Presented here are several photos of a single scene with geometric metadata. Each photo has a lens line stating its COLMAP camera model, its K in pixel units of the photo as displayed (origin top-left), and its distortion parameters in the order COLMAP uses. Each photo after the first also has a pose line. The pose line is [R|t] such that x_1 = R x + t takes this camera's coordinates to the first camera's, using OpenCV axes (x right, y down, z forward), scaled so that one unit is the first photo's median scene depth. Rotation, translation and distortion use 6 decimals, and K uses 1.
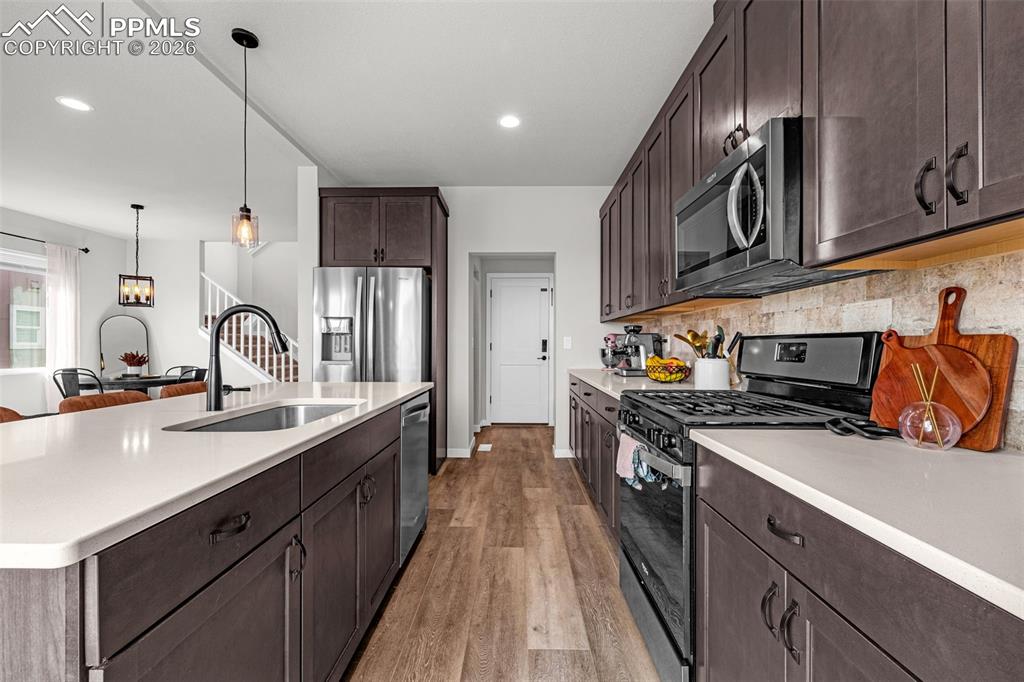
lens RADIAL K [[433.7, 0, 519.2], [0, 433.7, 343.9], [0, 0, 1]] dist [-0.003510, 0.001811]
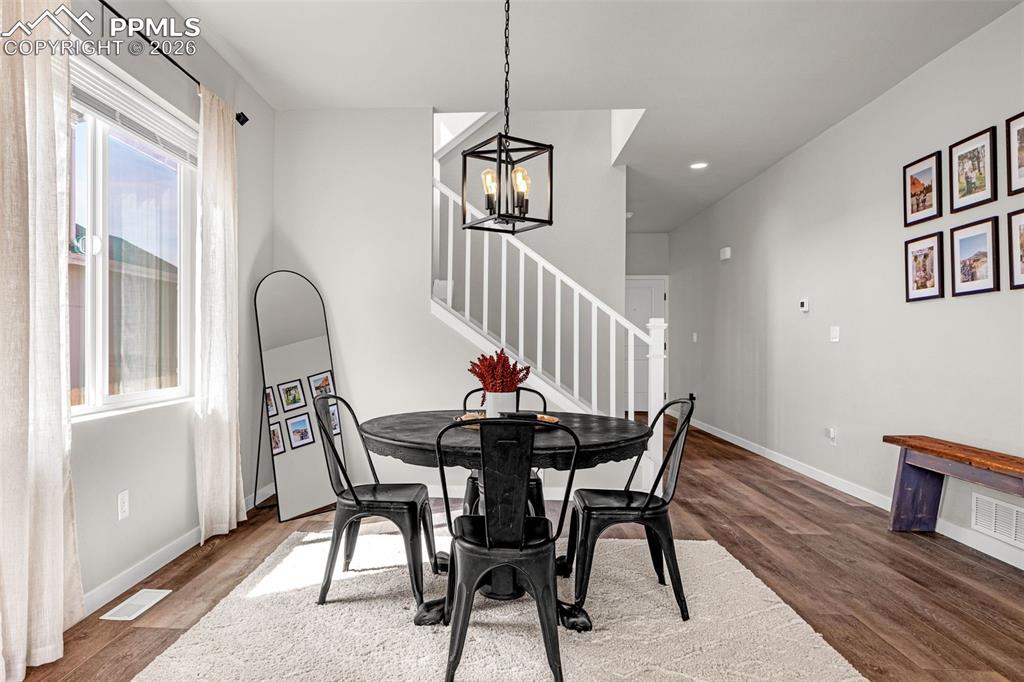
lens RADIAL K [[607.8, 0, 462.6], [0, 607.8, 337.1], [0, 0, 1]] dist [-0.001839, 0.001918]
pose [[0.998304, 0.000644, -0.058215, -1.067488], [-0.001007, 0.999980, -0.006220, 0.011119], [0.058210, 0.006268, 0.998285, 0.577638]]
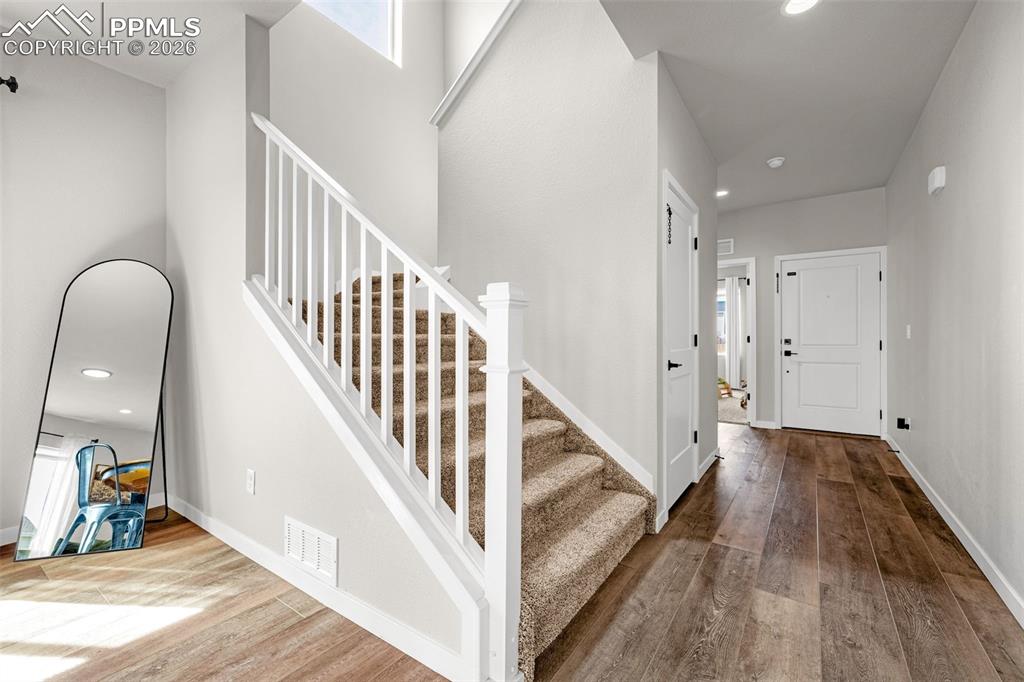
lens RADIAL K [[433.7, 0, 506.1], [0, 433.7, 340.2], [0, 0, 1]] dist [-0.003510, 0.001811]
pose [[0.819650, -0.003694, -0.572852, -0.616267], [0.004091, 0.999991, -0.000595, 0.014651], [0.572850, -0.001856, 0.819658, 1.343216]]
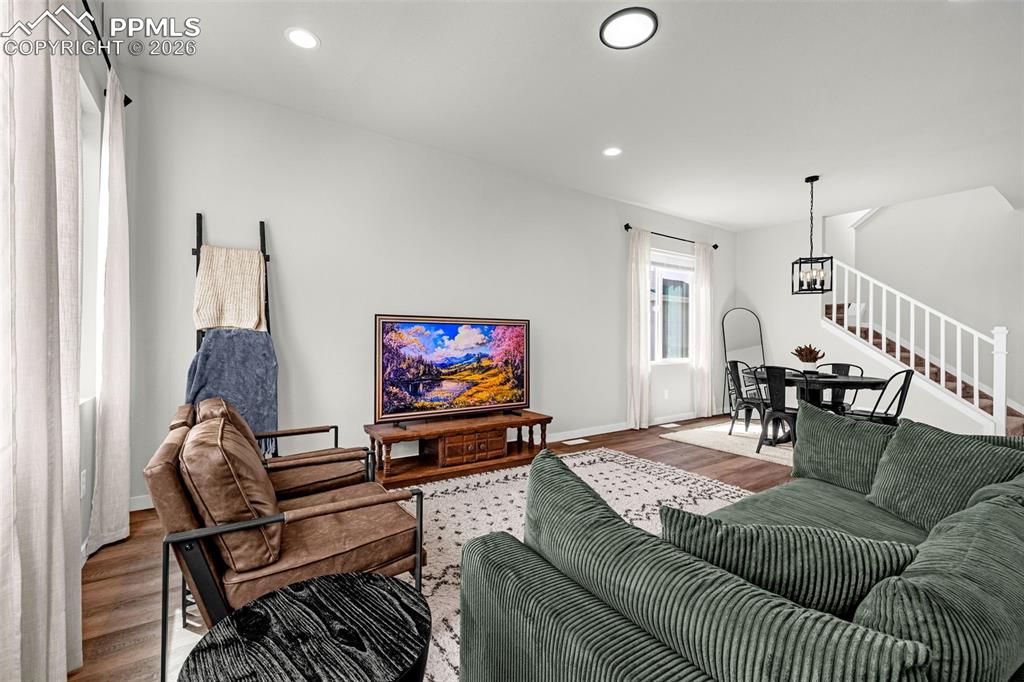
lens RADIAL K [[433.7, 0, 507.9], [0, 433.7, 336.3], [0, 0, 1]] dist [-0.003510, 0.001811]
pose [[0.568613, 0.000473, -0.822605, -0.615657], [-0.006919, 0.999967, -0.004208, 0.009396], [0.822576, 0.008085, 0.568597, 0.002756]]
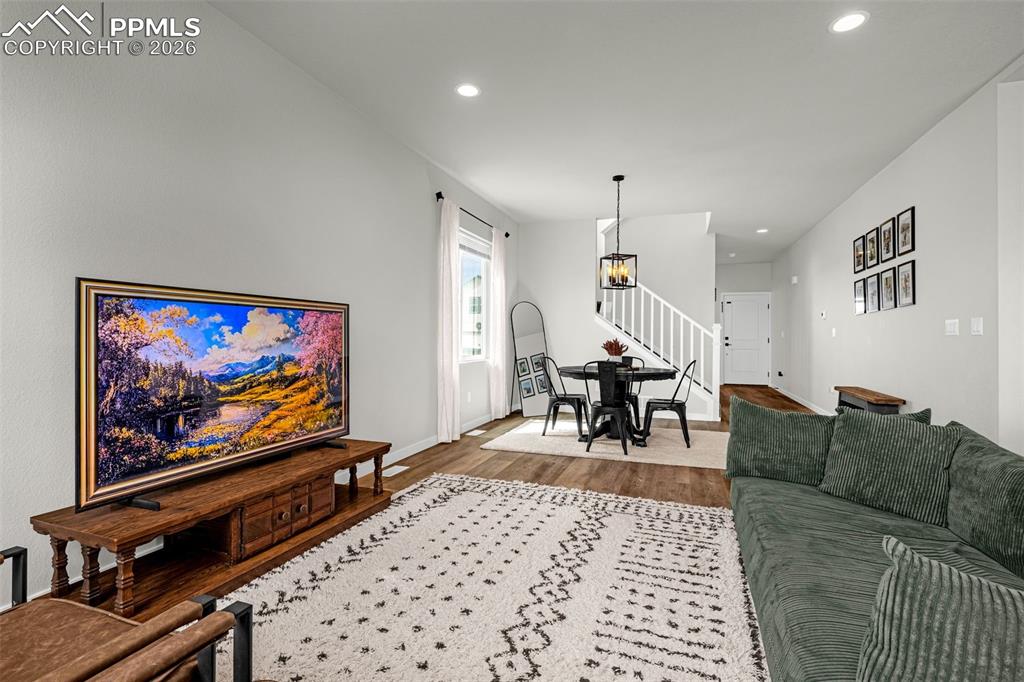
lens RADIAL K [[477.9, 0, 513.2], [0, 477.9, 332.4], [0, 0, 1]] dist [-0.012085, -0.000055]
pose [[0.945097, 0.002539, -0.326780, -0.916862], [-0.005502, 0.999952, -0.008143, 0.015818], [0.326744, 0.009494, 0.945065, -0.007602]]
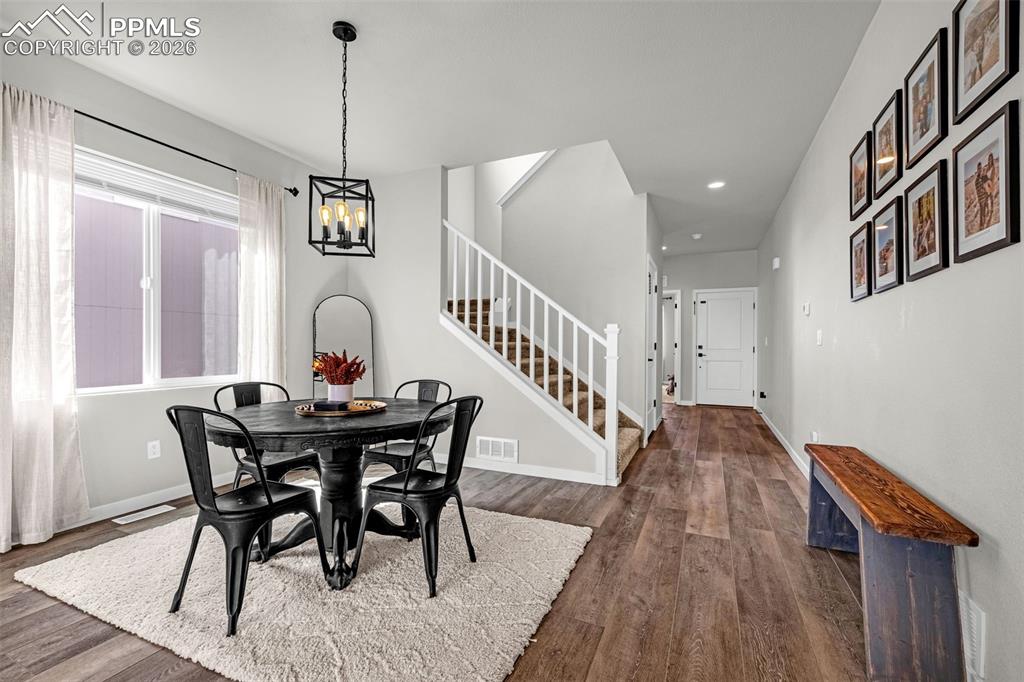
lens RADIAL K [[433.7, 0, 514.9], [0, 433.7, 349.1], [0, 0, 1]] dist [-0.003510, 0.001811]
pose [[0.914334, 0.004612, -0.404934, -0.640663], [-0.001150, 0.999961, 0.008792, 0.013349], [0.404958, -0.007574, 0.914304, 0.786708]]
